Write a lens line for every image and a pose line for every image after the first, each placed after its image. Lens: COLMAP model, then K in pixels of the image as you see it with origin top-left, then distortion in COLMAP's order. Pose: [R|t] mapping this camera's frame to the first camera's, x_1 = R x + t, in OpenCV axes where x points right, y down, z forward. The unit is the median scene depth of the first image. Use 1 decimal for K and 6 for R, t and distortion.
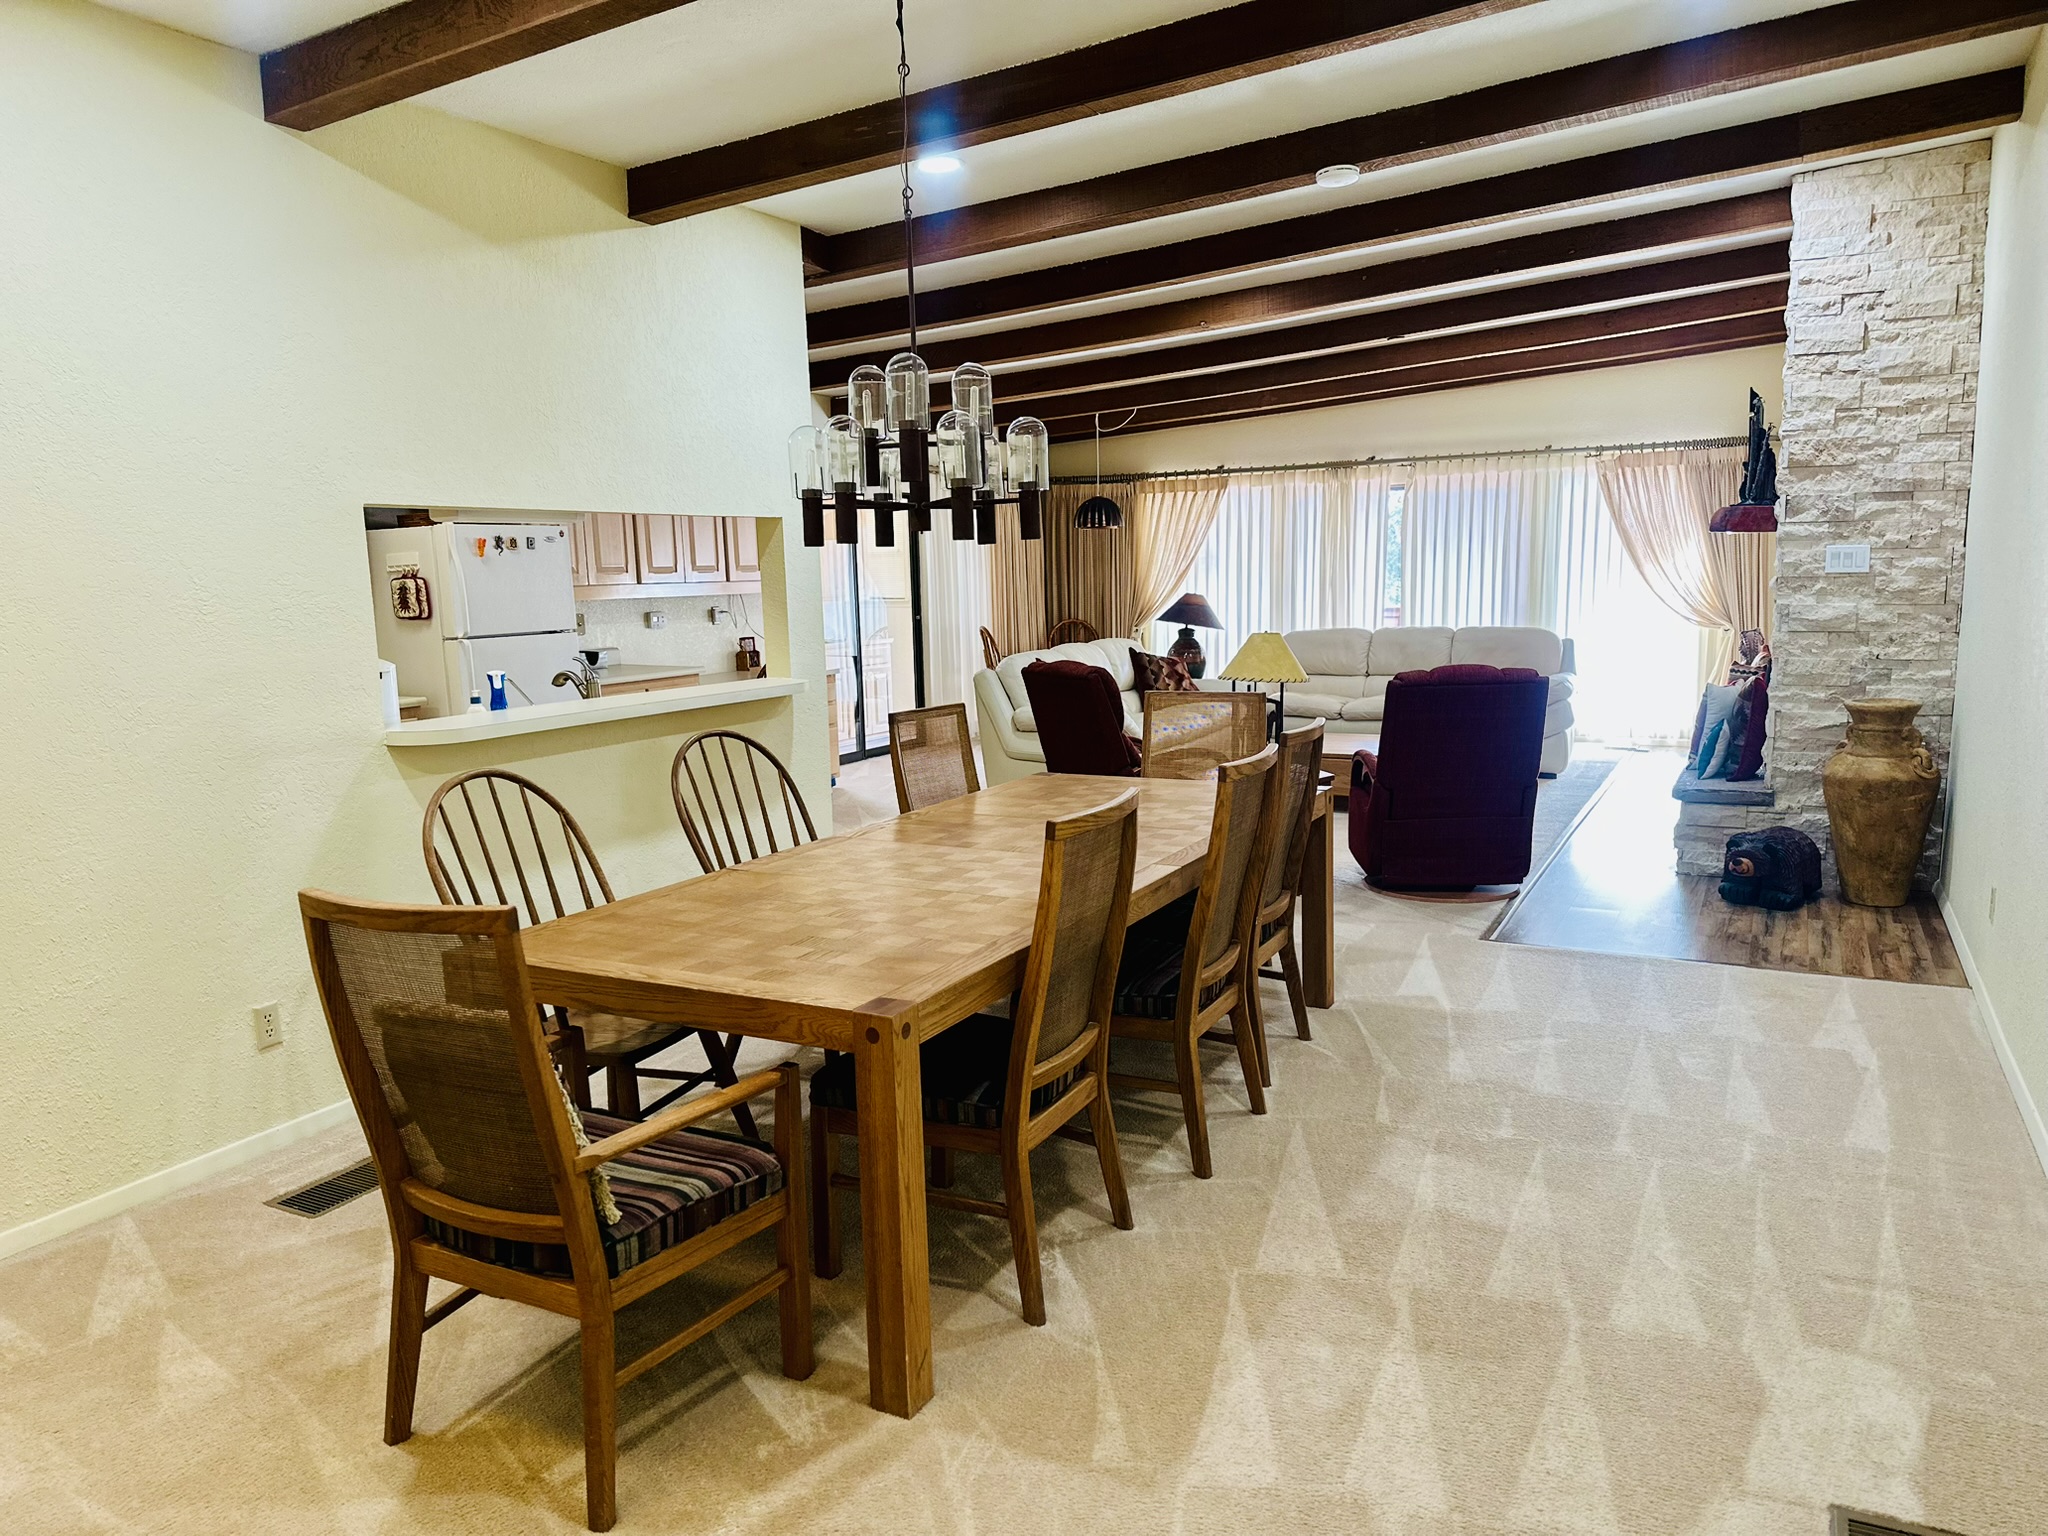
lens RADIAL K [[1378.2, 0, 1024.0], [0, 1378.2, 768.0], [0, 0, 1]] dist [0.082985, -0.000716]
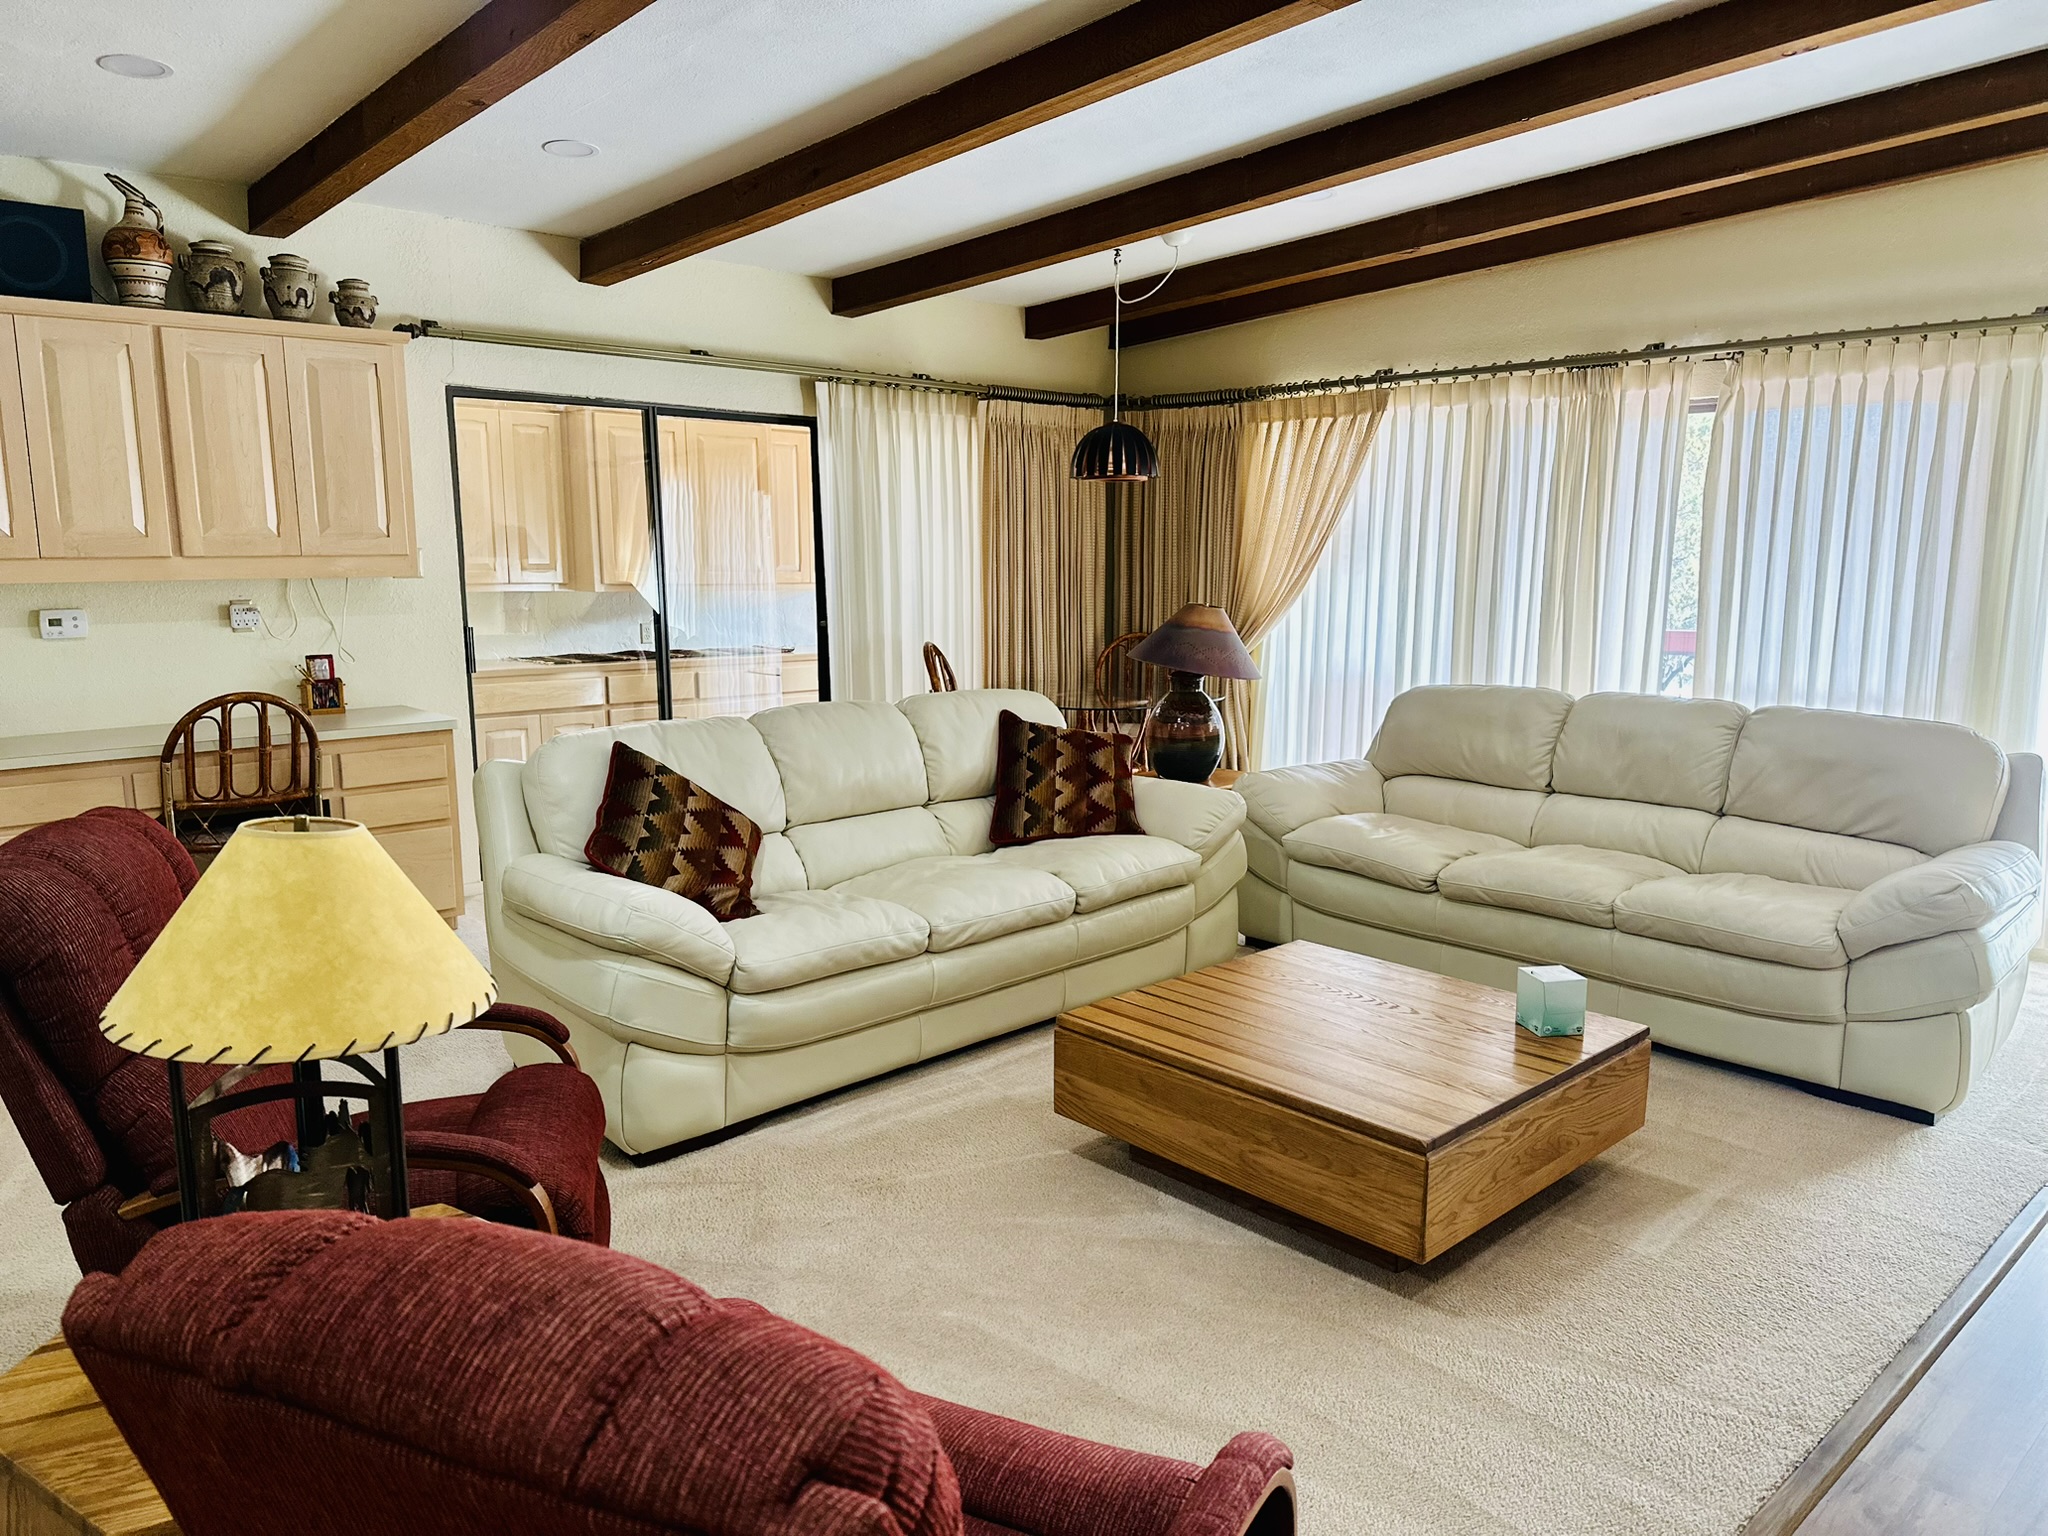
lens RADIAL K [[1391.0, 0, 1022.6], [0, 1391.0, 798.1], [0, 0, 1]] dist [-0.035879, -0.001186]
pose [[0.942464, 0.081953, -0.324106, 0.208186], [-0.071370, 0.996460, 0.044426, -0.065493], [0.326599, -0.018739, 0.944977, 0.451165]]
